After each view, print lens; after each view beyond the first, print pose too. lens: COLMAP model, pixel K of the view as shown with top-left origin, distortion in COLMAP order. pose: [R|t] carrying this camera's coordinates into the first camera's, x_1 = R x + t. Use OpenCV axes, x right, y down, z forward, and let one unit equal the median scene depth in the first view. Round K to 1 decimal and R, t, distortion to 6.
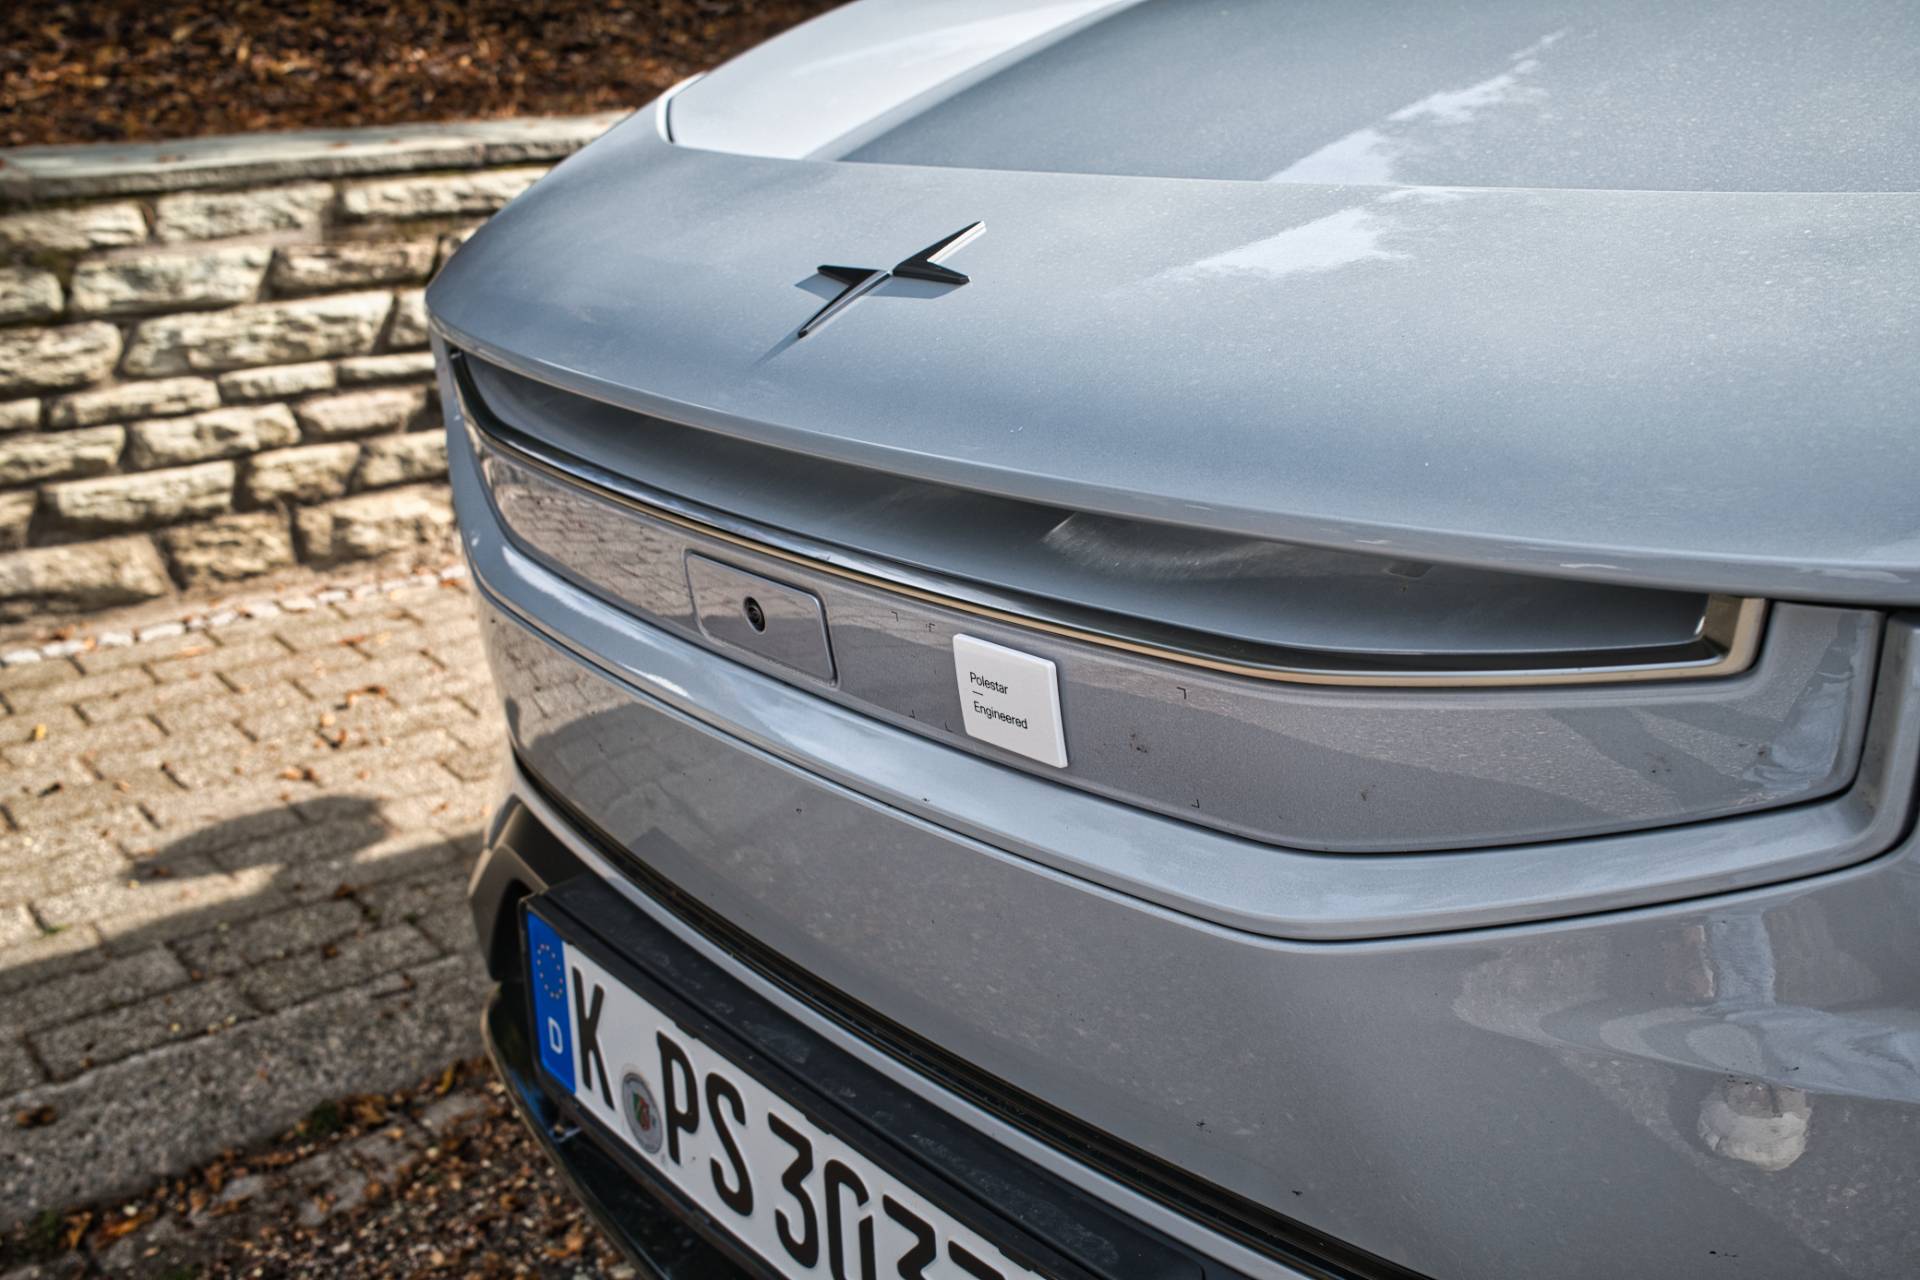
lens RADIAL K [[1952.0, 0, 959.3], [0, 1952.0, 642.0], [0, 0, 1]] dist [-0.035859, 0.000000]
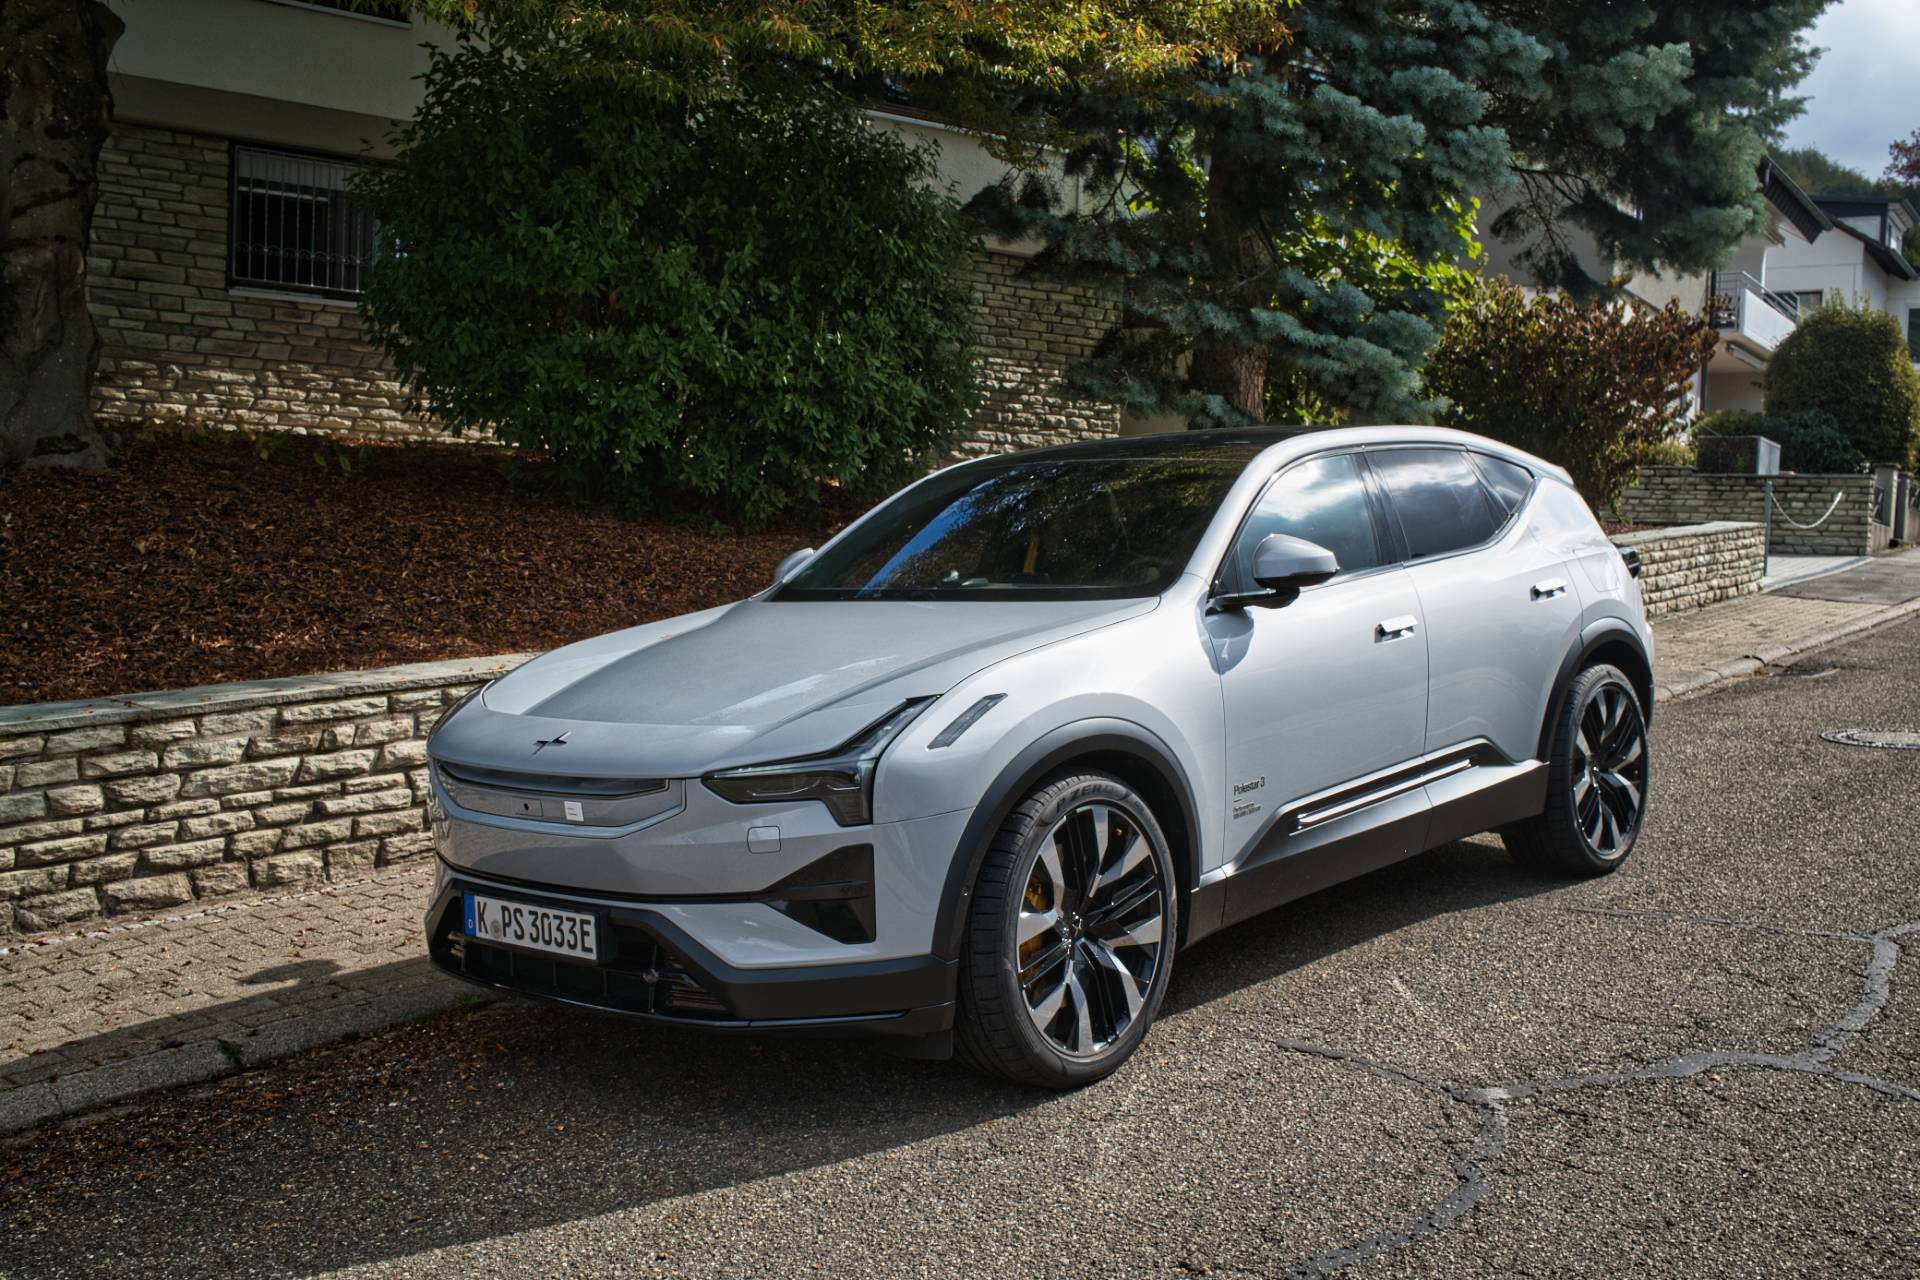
lens RADIAL K [[2010.3, 0, 954.7], [0, 2010.3, 638.8], [0, 0, 1]] dist [0.004807, 0.000000]
pose [[0.983353, -0.021084, 0.180479, 0.018075], [0.062291, 0.972174, -0.225825, 0.244786], [-0.170696, 0.233308, 0.957304, -1.304703]]
